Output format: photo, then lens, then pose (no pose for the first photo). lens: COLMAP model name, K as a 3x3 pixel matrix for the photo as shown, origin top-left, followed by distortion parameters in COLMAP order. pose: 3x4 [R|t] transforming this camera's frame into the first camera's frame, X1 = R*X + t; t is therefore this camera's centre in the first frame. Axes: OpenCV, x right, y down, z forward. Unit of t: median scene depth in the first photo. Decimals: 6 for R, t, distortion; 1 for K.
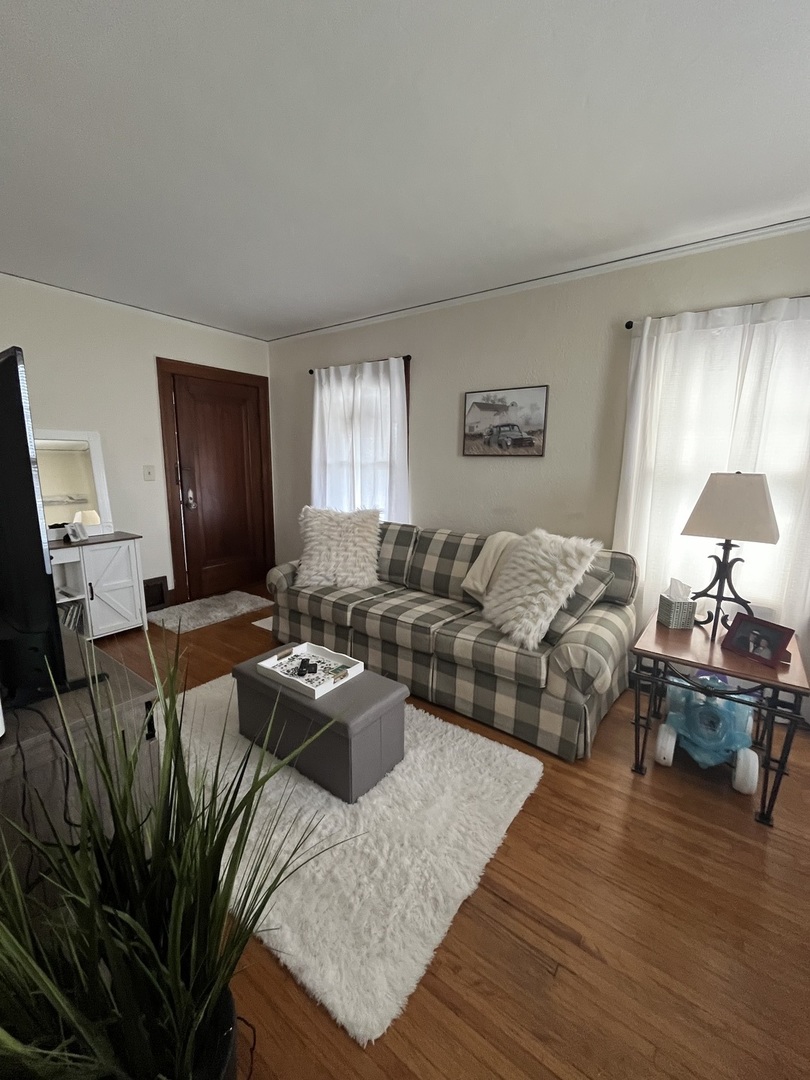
lens RADIAL K [[439.7, 0, 405.0], [0, 439.7, 540.0], [0, 0, 1]] dist [-0.003057, -0.000097]
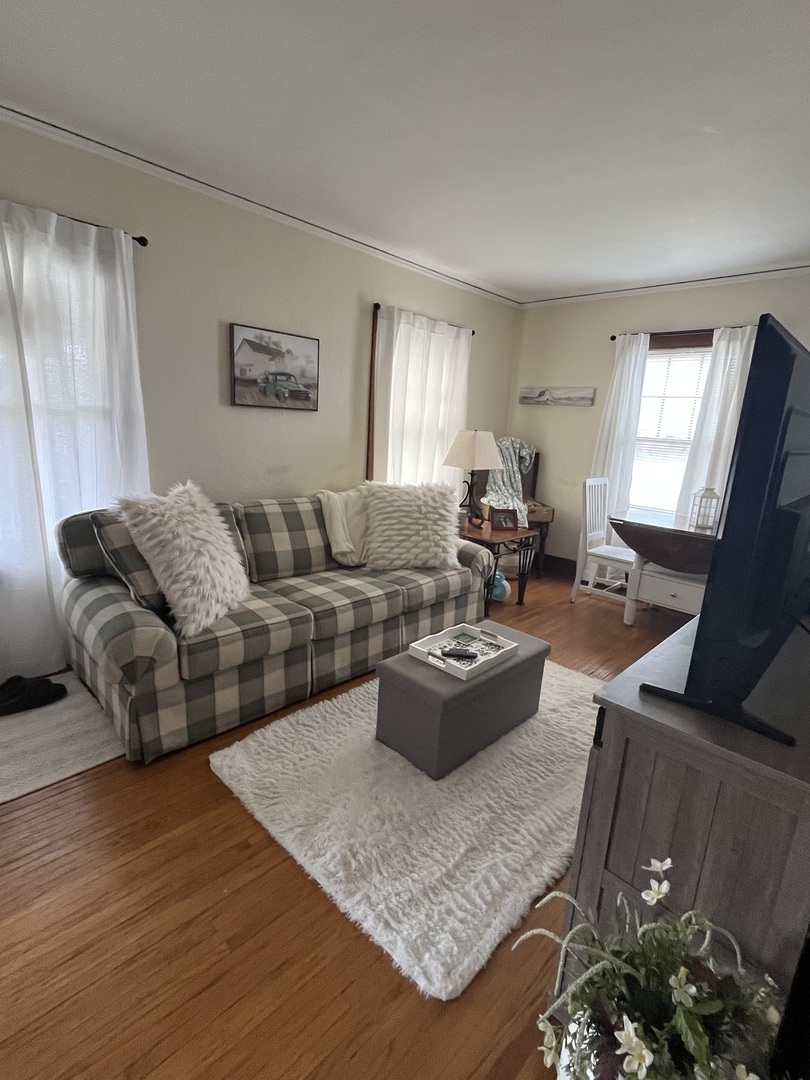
lens RADIAL K [[519.9, 0, 405.0], [0, 519.9, 540.0], [0, 0, 1]] dist [-0.000550, -0.000030]
pose [[0.128459, -0.229292, 0.964844, -0.851121], [0.119435, 0.969400, 0.214473, -0.131684], [-0.984497, 0.087685, 0.151914, 0.629738]]
